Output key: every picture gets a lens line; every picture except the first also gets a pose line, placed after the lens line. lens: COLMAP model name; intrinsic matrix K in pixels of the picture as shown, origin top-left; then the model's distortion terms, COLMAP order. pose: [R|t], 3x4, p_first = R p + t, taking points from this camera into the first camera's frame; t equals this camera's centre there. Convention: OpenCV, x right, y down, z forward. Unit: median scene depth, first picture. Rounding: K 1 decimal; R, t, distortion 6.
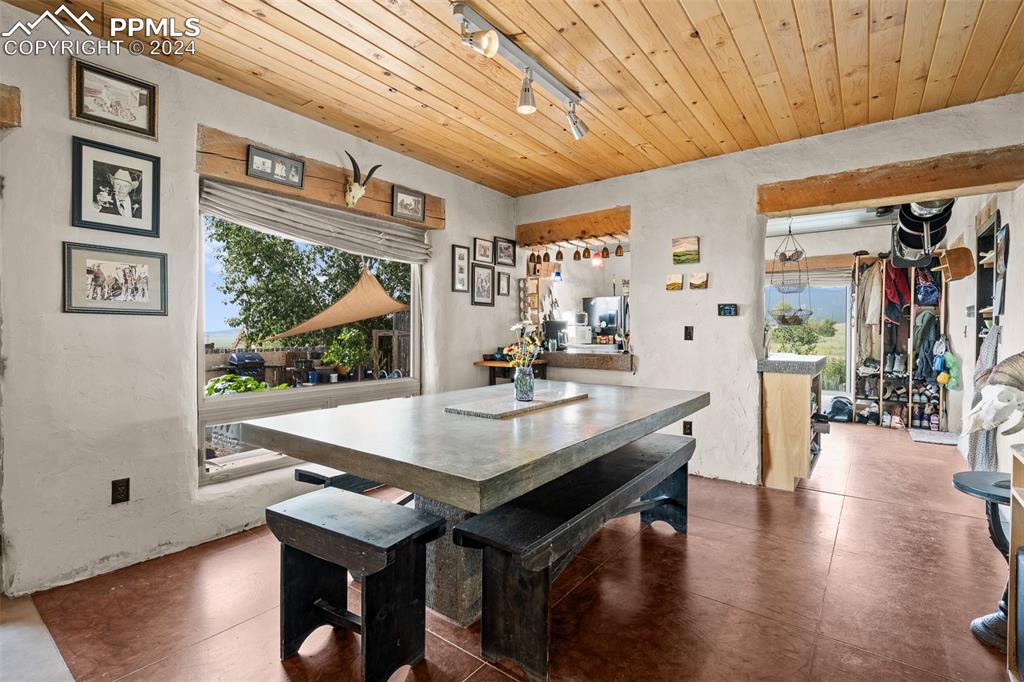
lens RADIAL K [[479.0, 0, 511.8], [0, 479.0, 334.9], [0, 0, 1]] dist [-0.003923, -0.000359]
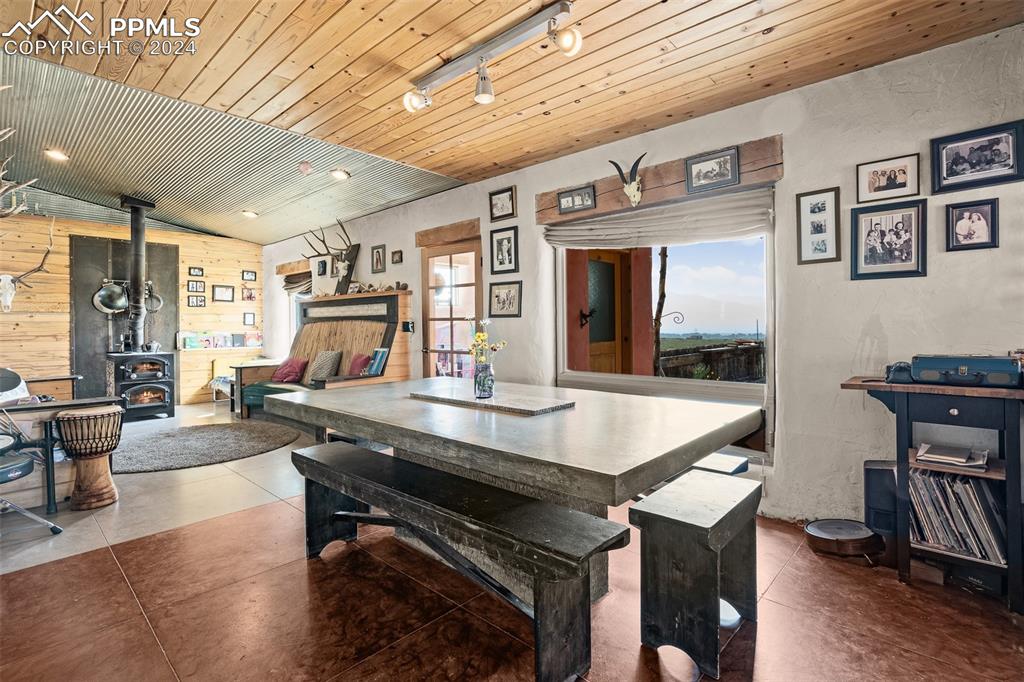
lens RADIAL K [[479.0, 0, 511.0], [0, 479.0, 333.4], [0, 0, 1]] dist [-0.003923, -0.000359]
pose [[-0.101191, 0.014790, -0.994757, 0.853033], [-0.003215, 0.999879, 0.015194, -0.006107], [0.994862, 0.004735, -0.101131, 0.985025]]
